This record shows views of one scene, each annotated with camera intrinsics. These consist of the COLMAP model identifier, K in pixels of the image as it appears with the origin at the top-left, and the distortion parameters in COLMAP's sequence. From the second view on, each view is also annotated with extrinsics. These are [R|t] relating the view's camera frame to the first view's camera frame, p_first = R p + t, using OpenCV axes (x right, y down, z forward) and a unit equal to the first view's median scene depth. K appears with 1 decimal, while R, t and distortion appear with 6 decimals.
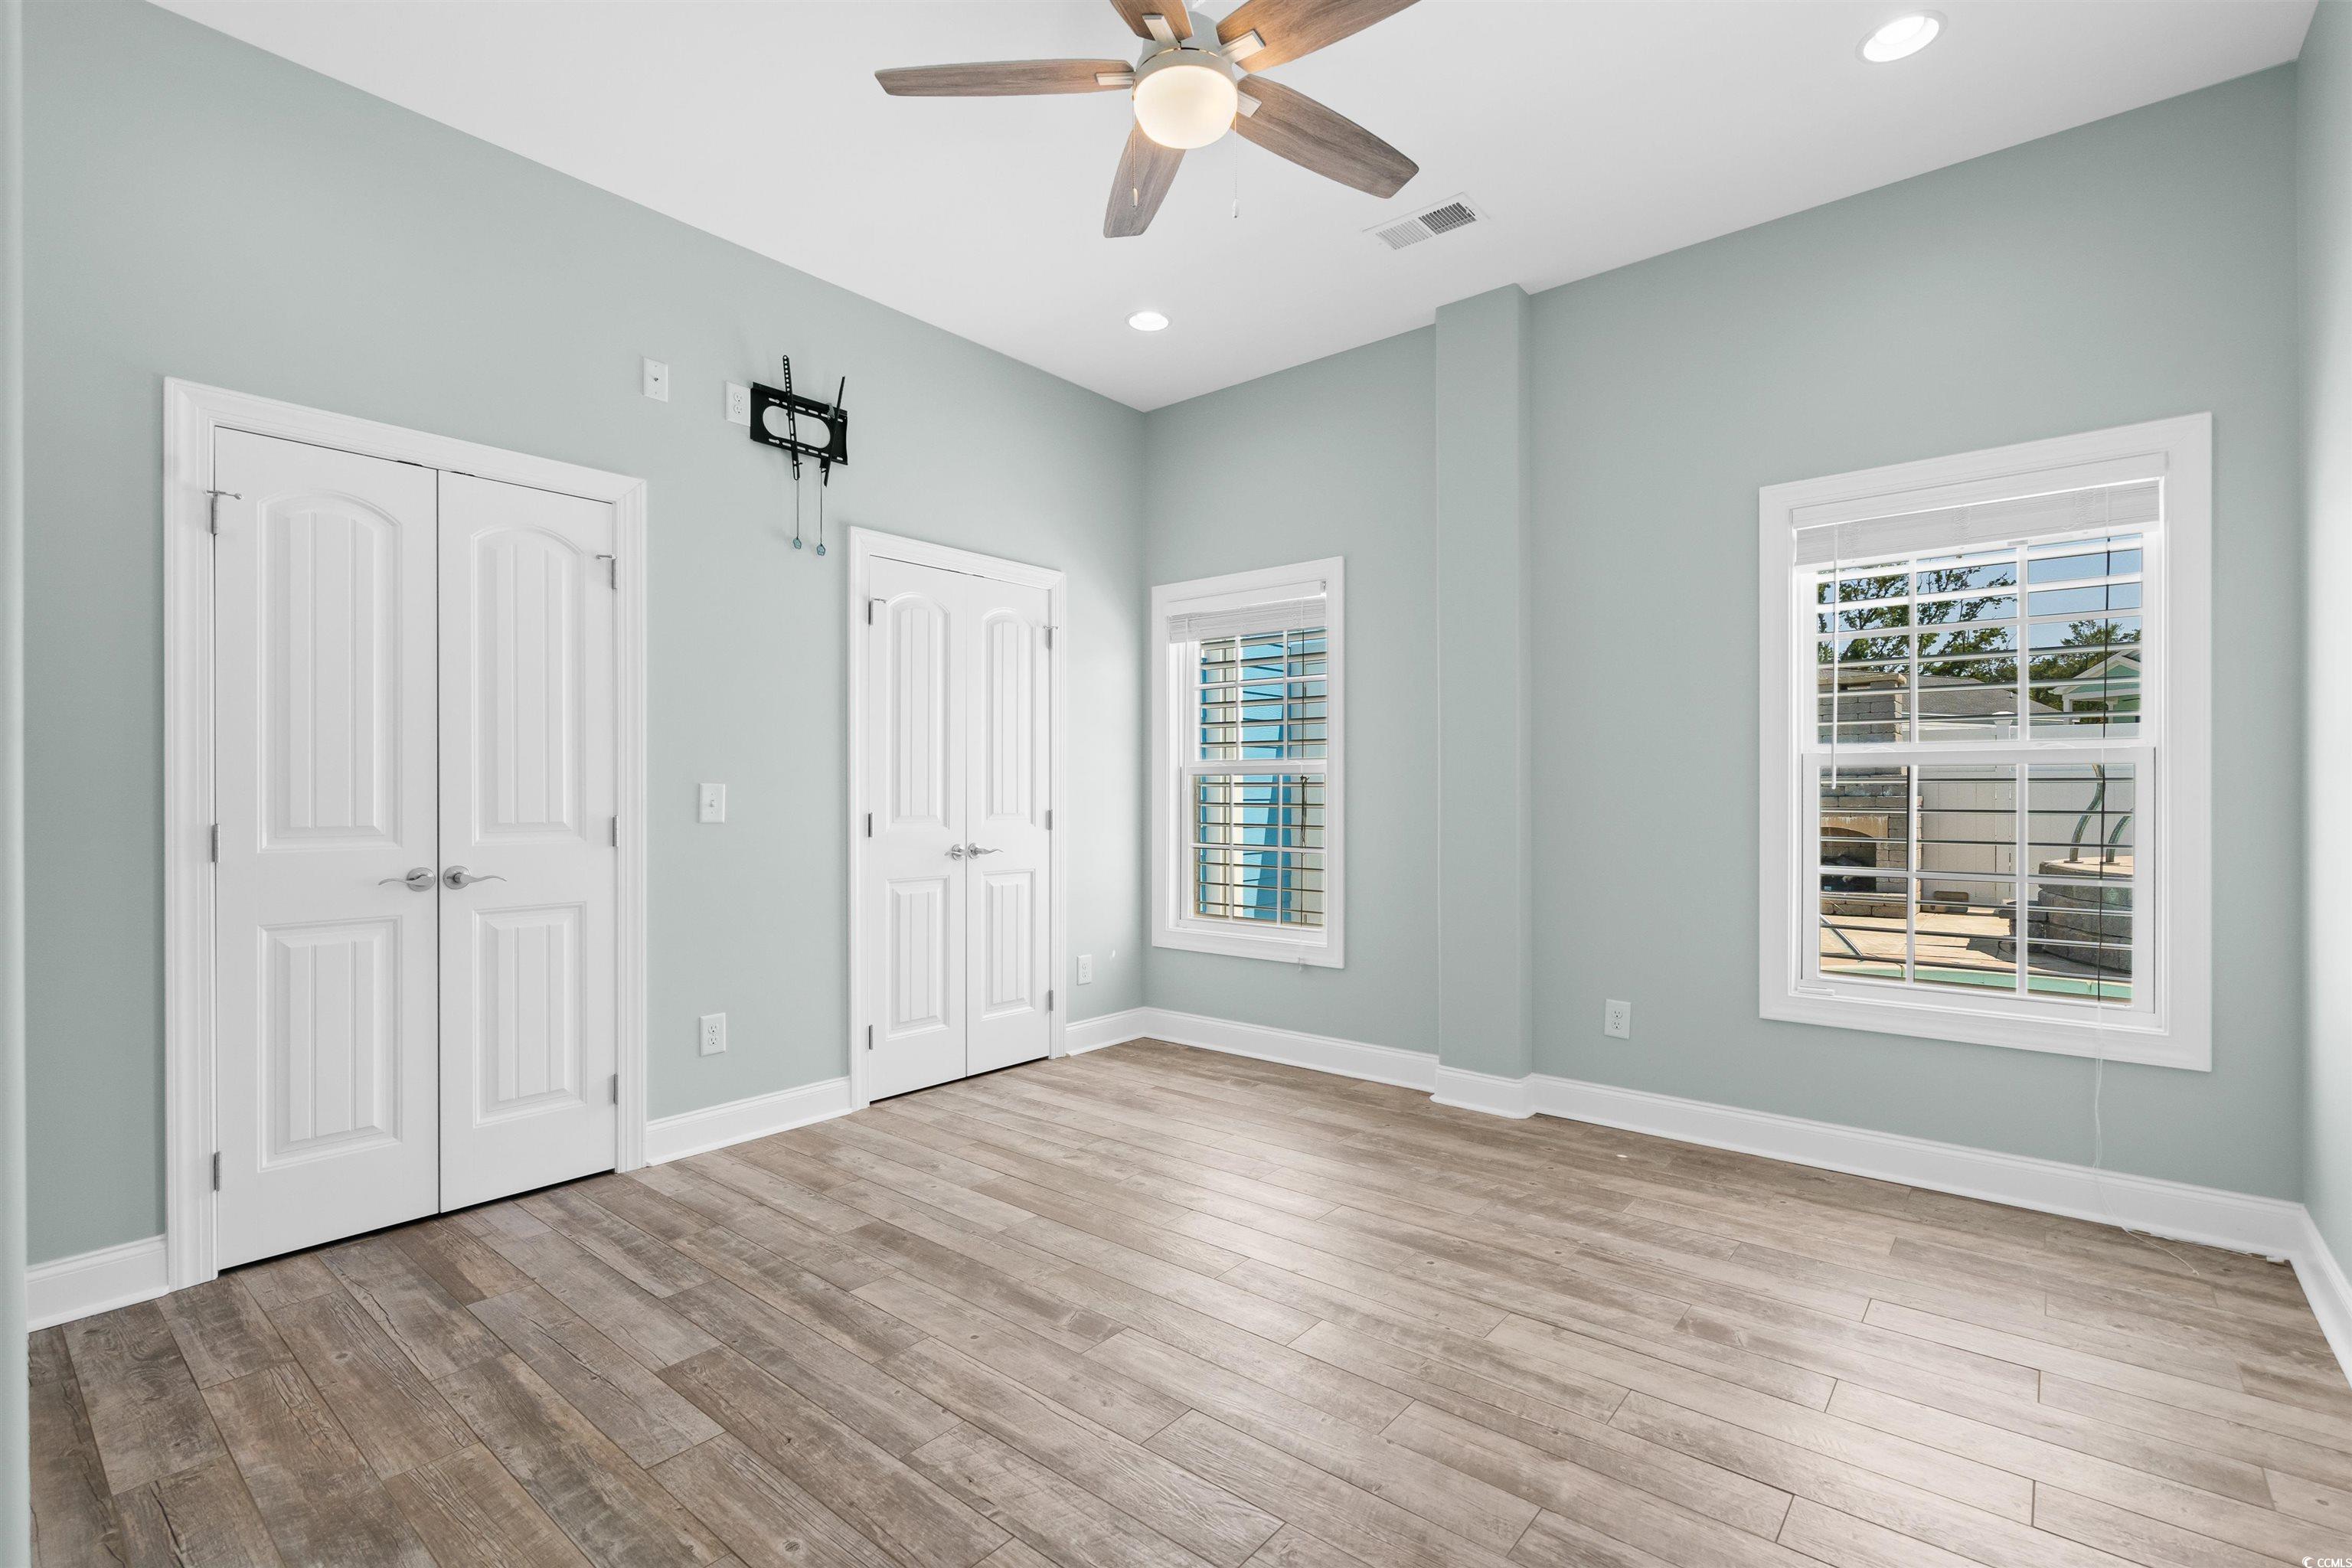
lens RADIAL K [[1056.5, 0, 1176.0], [0, 1056.5, 784.0], [0, 0, 1]] dist [-0.003122, -0.000704]
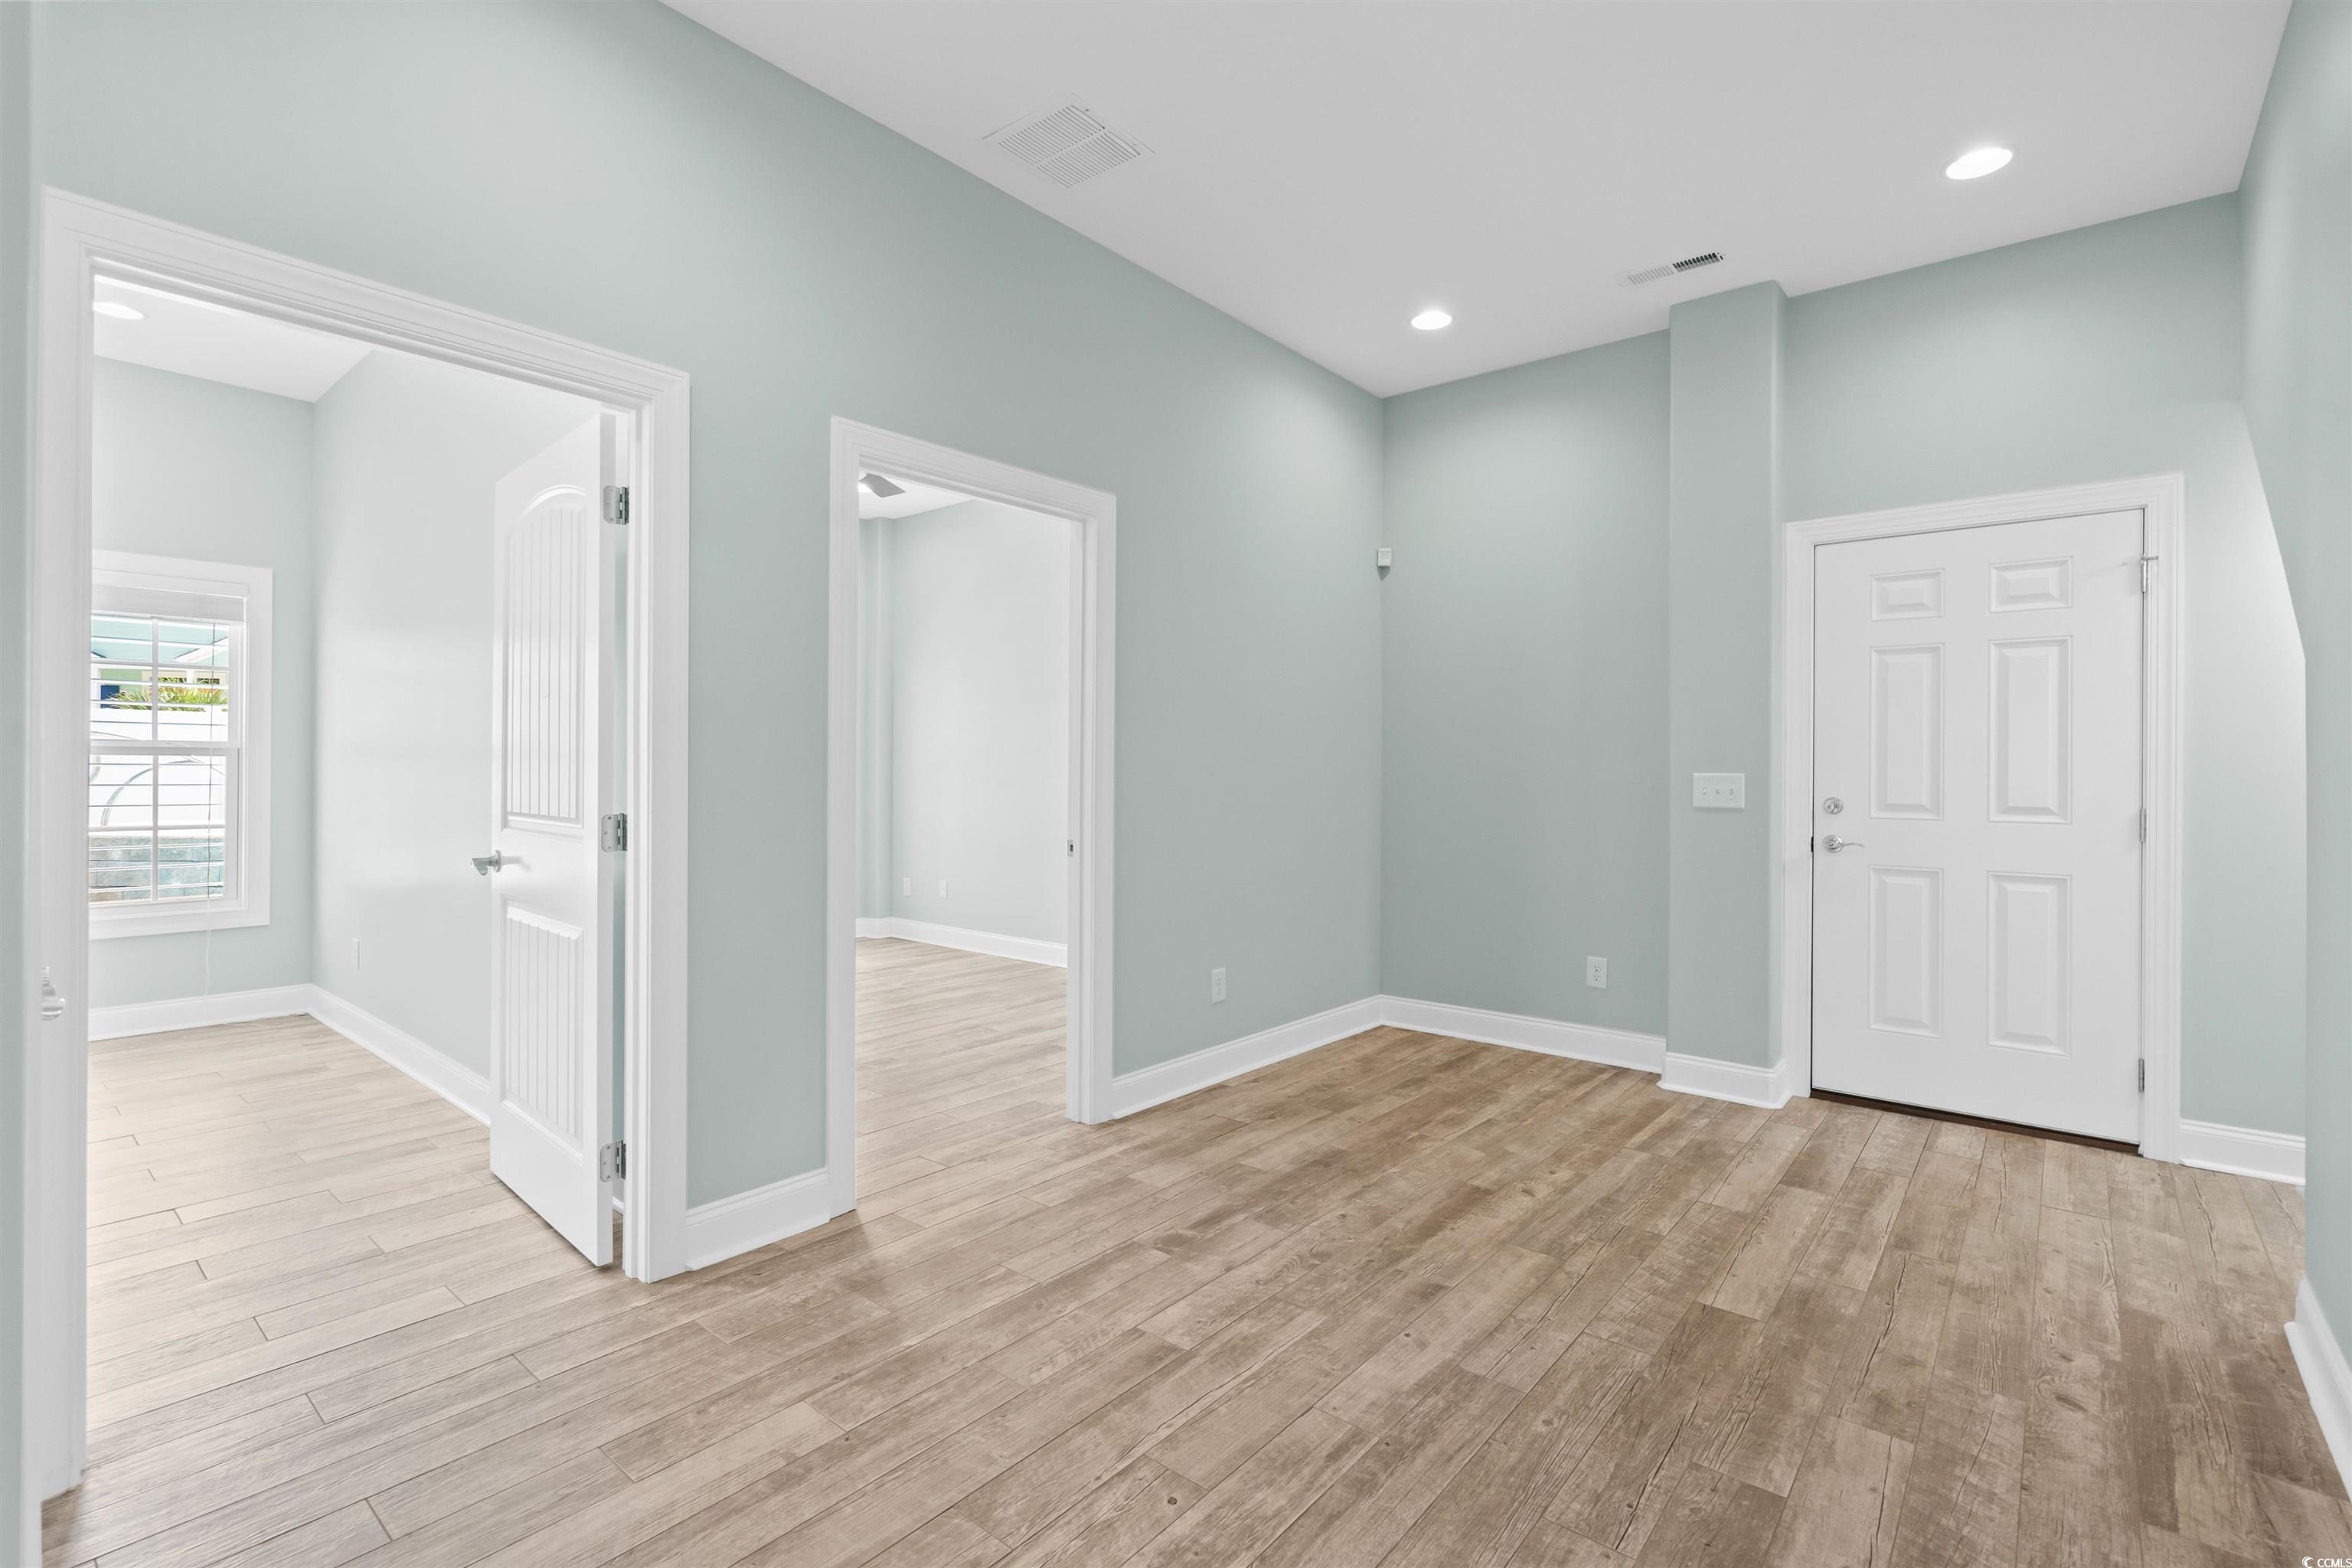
lens RADIAL K [[1072.9, 0, 1176.0], [0, 1072.9, 784.0], [0, 0, 1]] dist [-0.002390, -0.000288]
pose [[0.011329, -0.013810, 0.999840, -0.823503], [-0.015180, 0.999787, 0.013982, -0.022254], [-0.999821, -0.015336, 0.011117, -0.571819]]
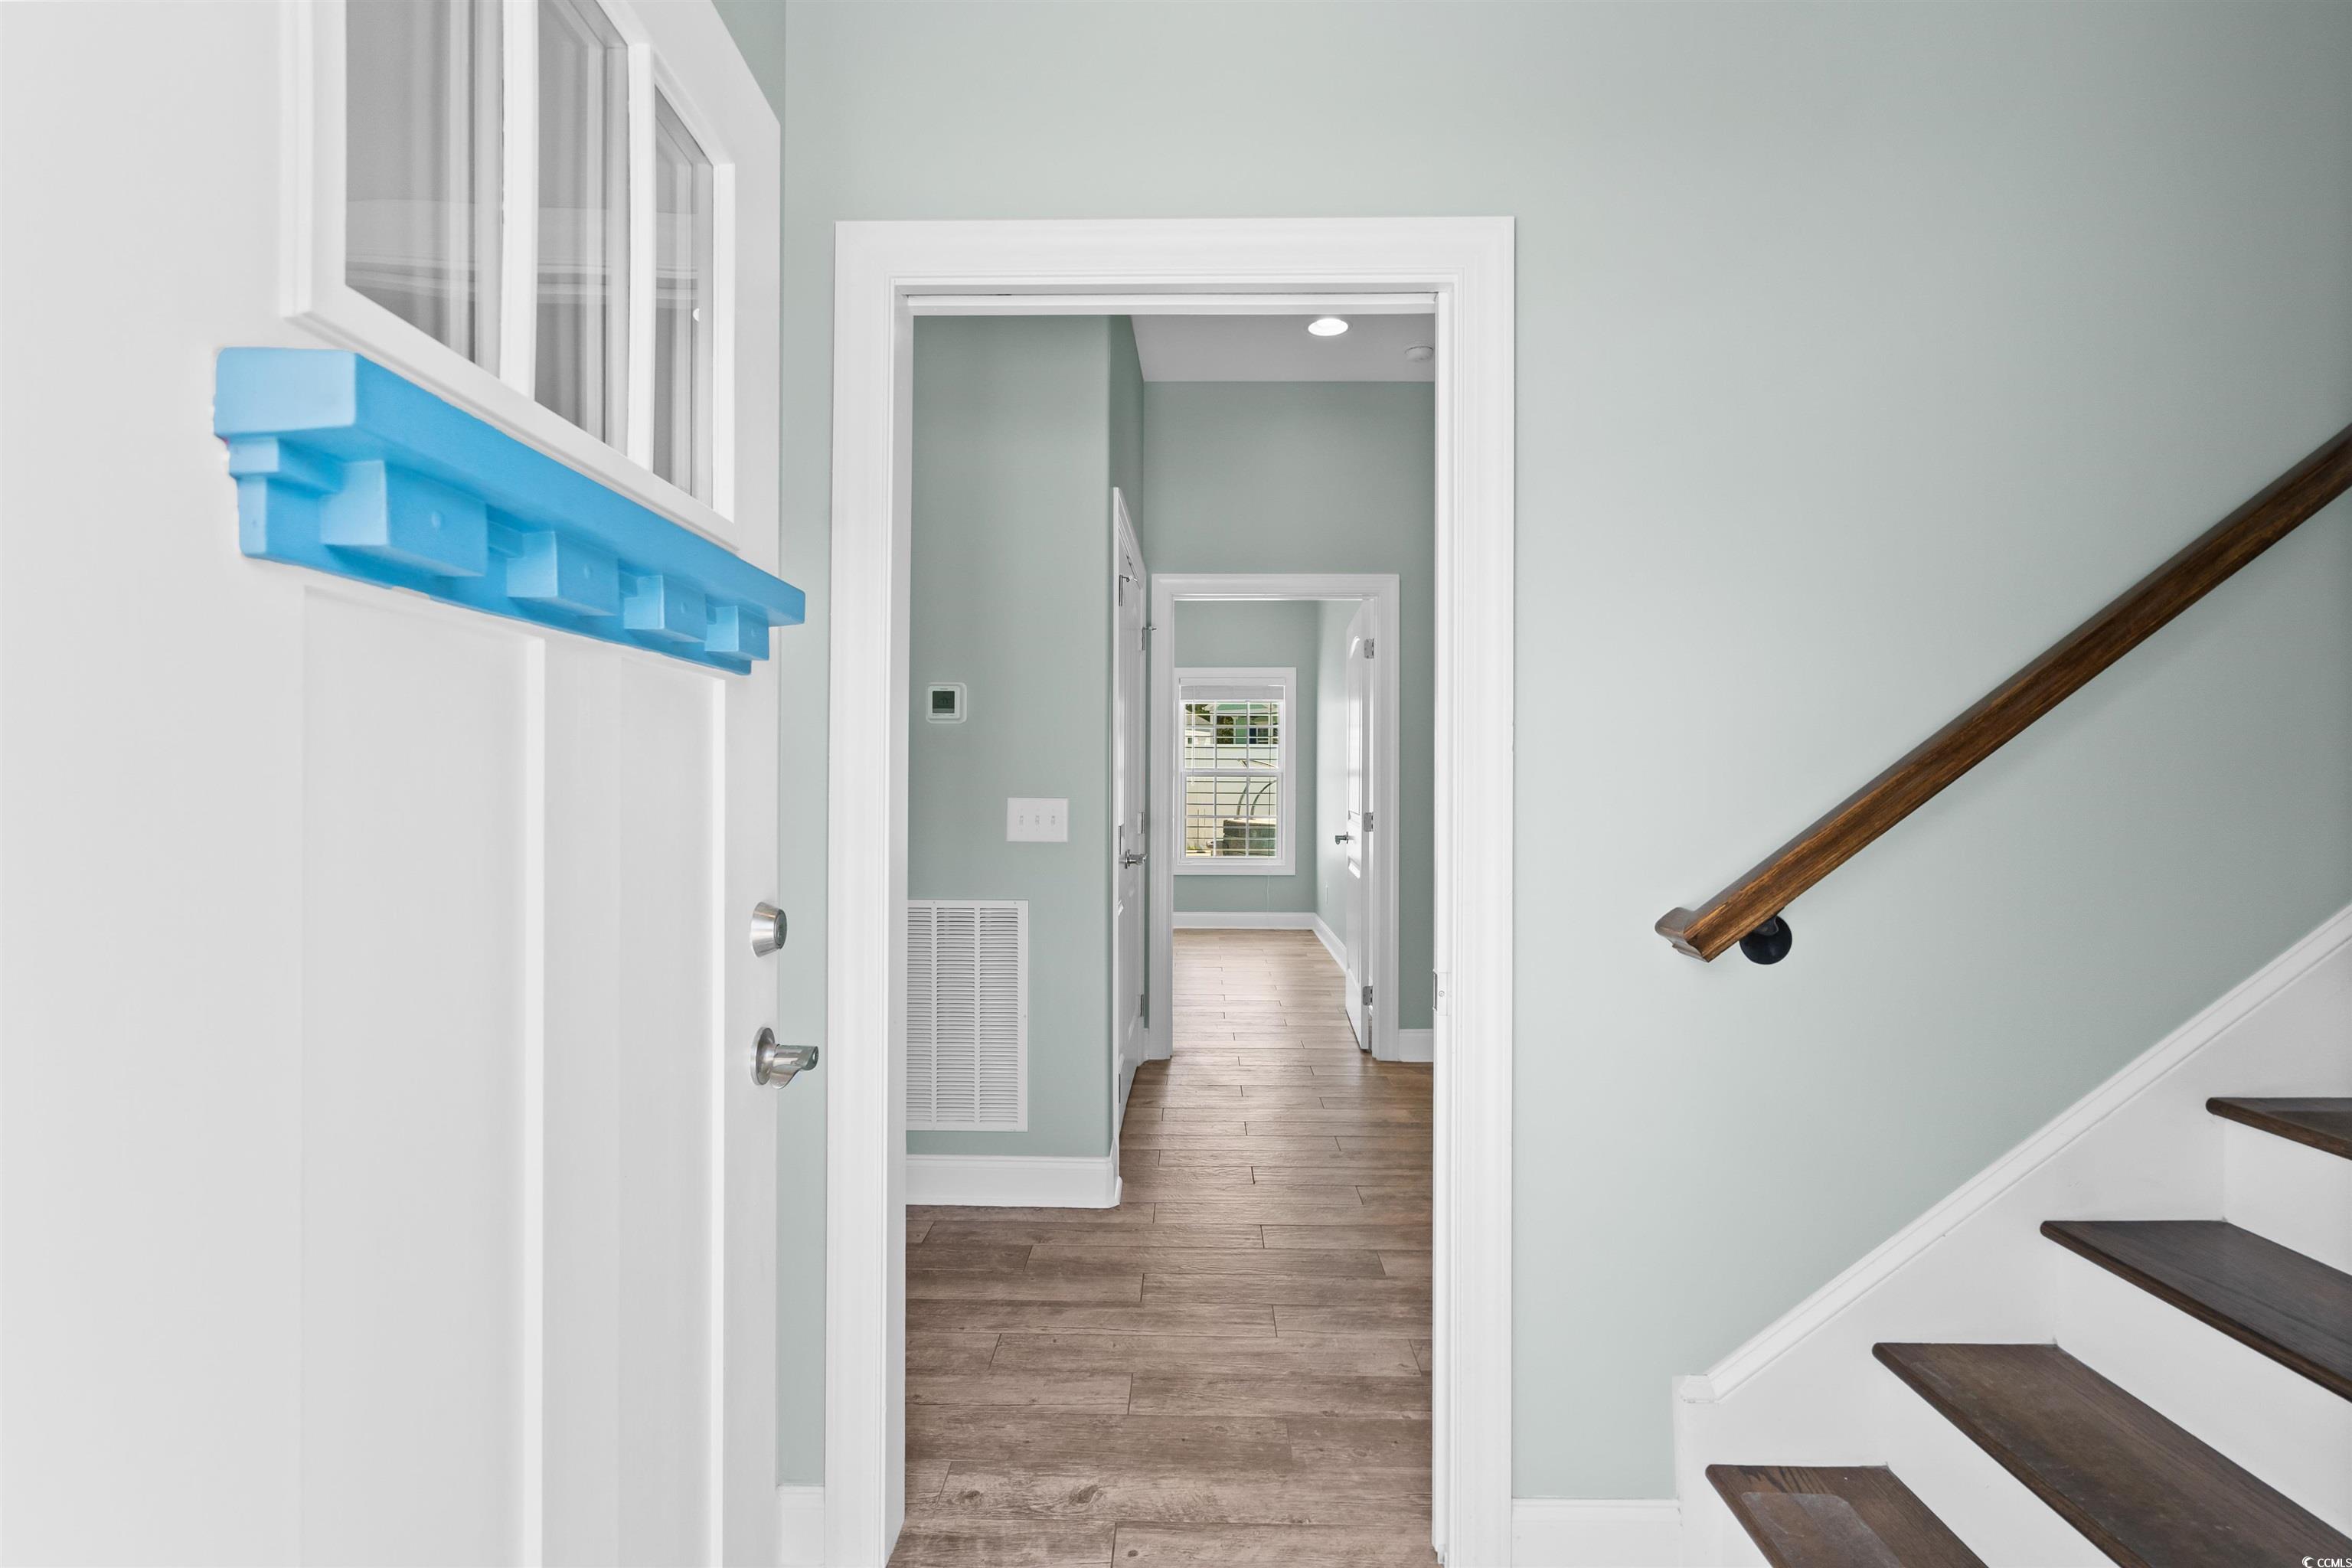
lens RADIAL K [[1072.9, 0, 1176.0], [0, 1072.9, 784.0], [0, 0, 1]] dist [-0.002390, -0.000288]
pose [[0.783772, -0.005653, 0.621023, -1.215548], [-0.005901, 0.999846, 0.016549, -0.047637], [-0.621021, -0.016636, 0.783617, -1.218870]]
